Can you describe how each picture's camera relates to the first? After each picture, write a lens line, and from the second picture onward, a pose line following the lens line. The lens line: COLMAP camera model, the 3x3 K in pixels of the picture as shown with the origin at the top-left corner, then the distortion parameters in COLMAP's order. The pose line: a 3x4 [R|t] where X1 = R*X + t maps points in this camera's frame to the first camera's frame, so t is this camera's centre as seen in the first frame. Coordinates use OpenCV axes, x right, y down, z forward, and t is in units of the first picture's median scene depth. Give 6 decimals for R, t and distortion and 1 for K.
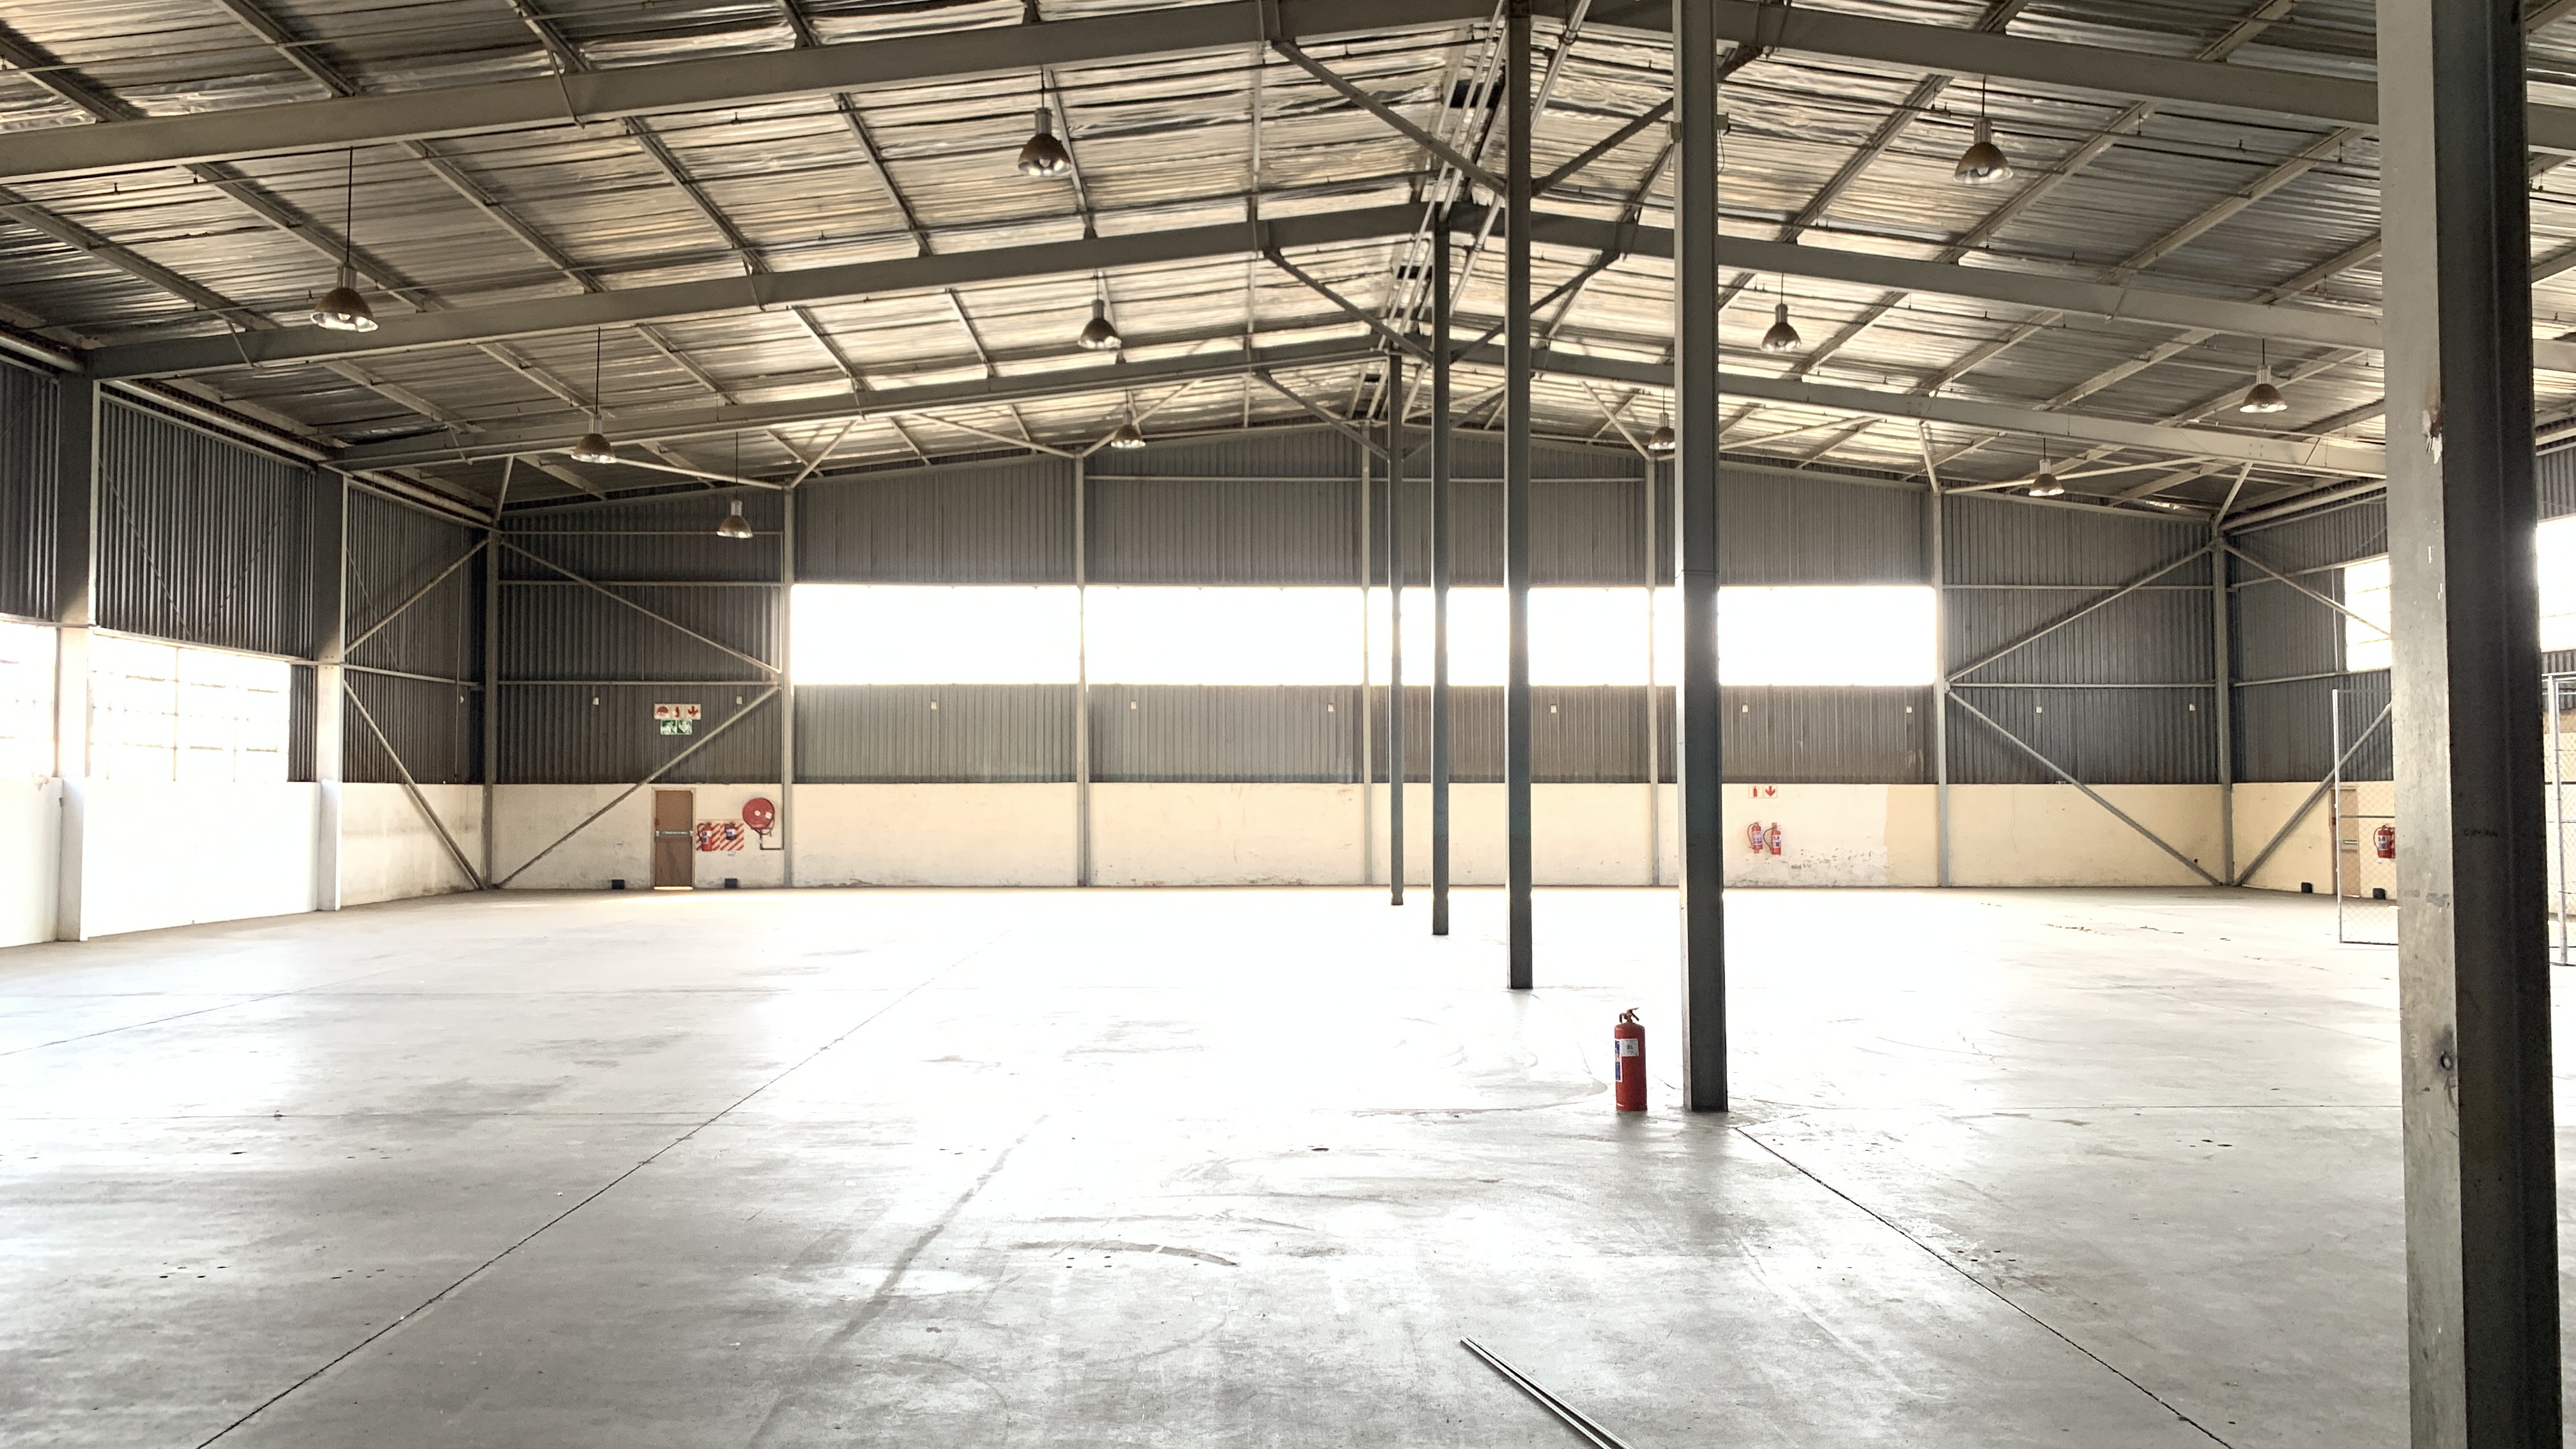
lens RADIAL K [[2091.2, 0, 1280.8], [0, 2091.2, 725.5], [0, 0, 1]] dist [0.073259, -0.049547]
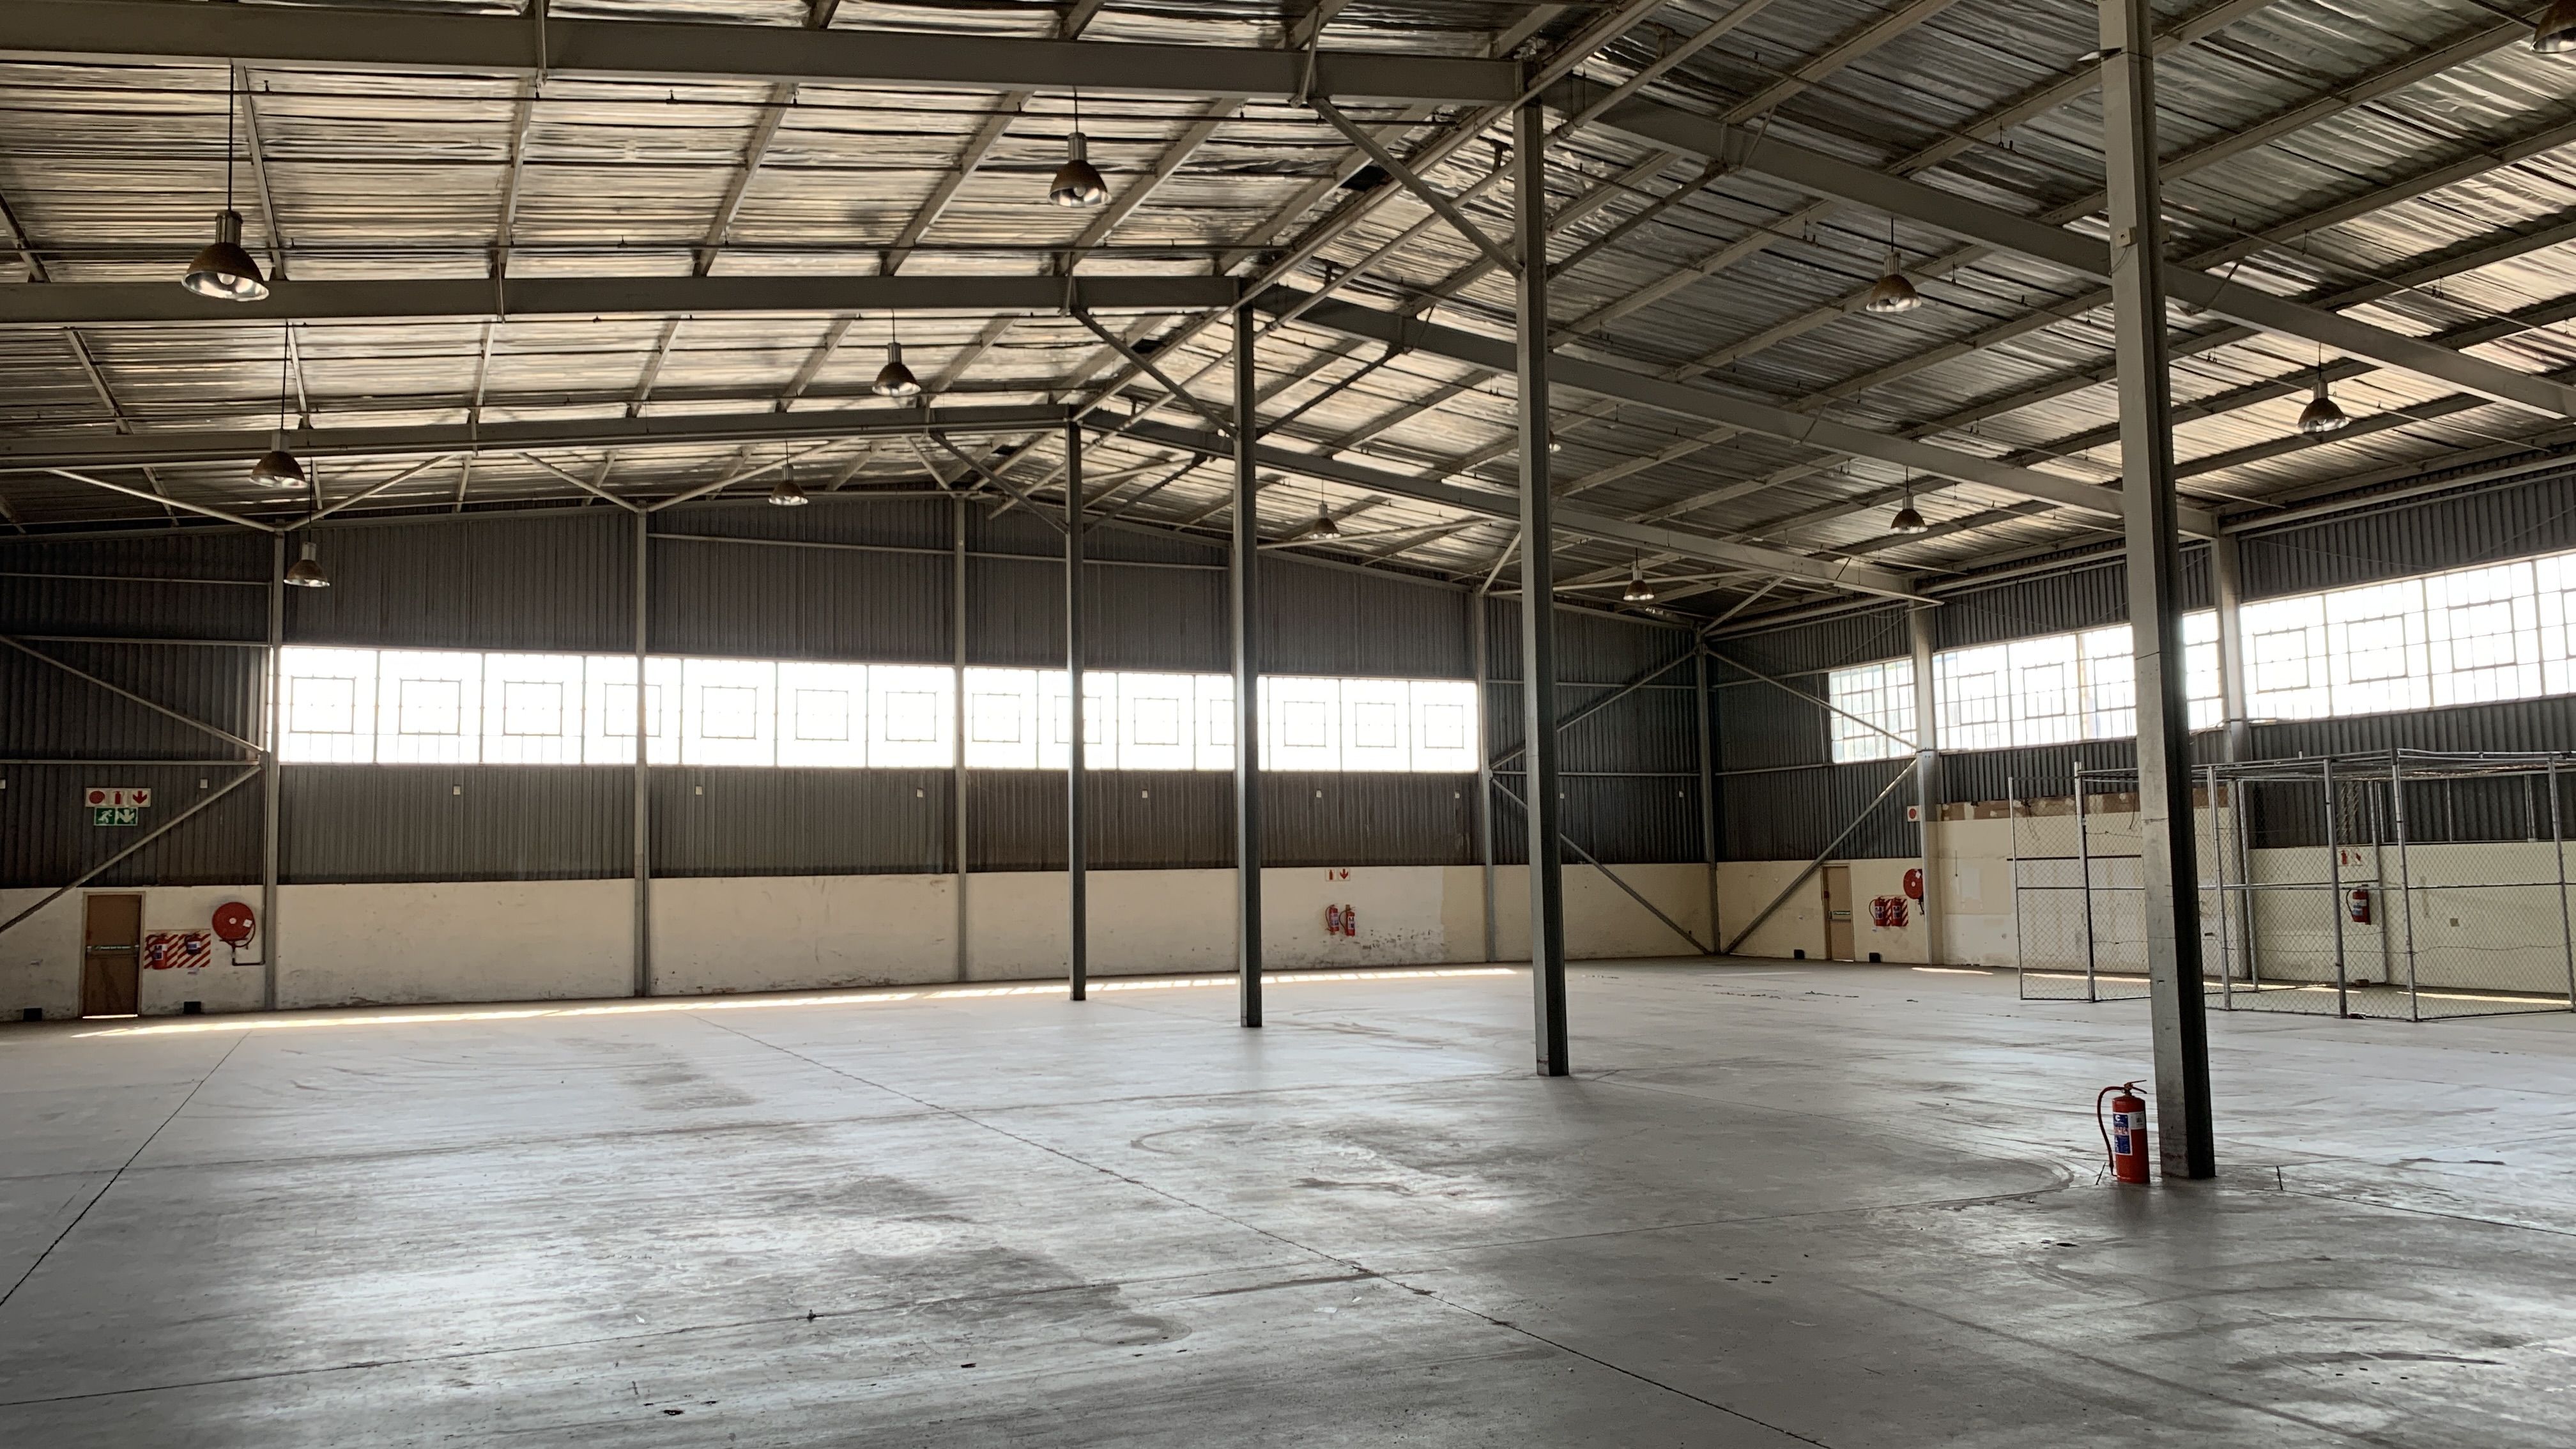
lens RADIAL K [[2091.2, 0, 1276.6], [0, 2091.2, 734.4], [0, 0, 1]] dist [0.073259, -0.049547]
pose [[0.918565, 0.012573, 0.395070, -0.202054], [0.001951, 0.999338, -0.036341, -0.000190], [-0.395265, 0.034152, 0.917932, 0.072465]]
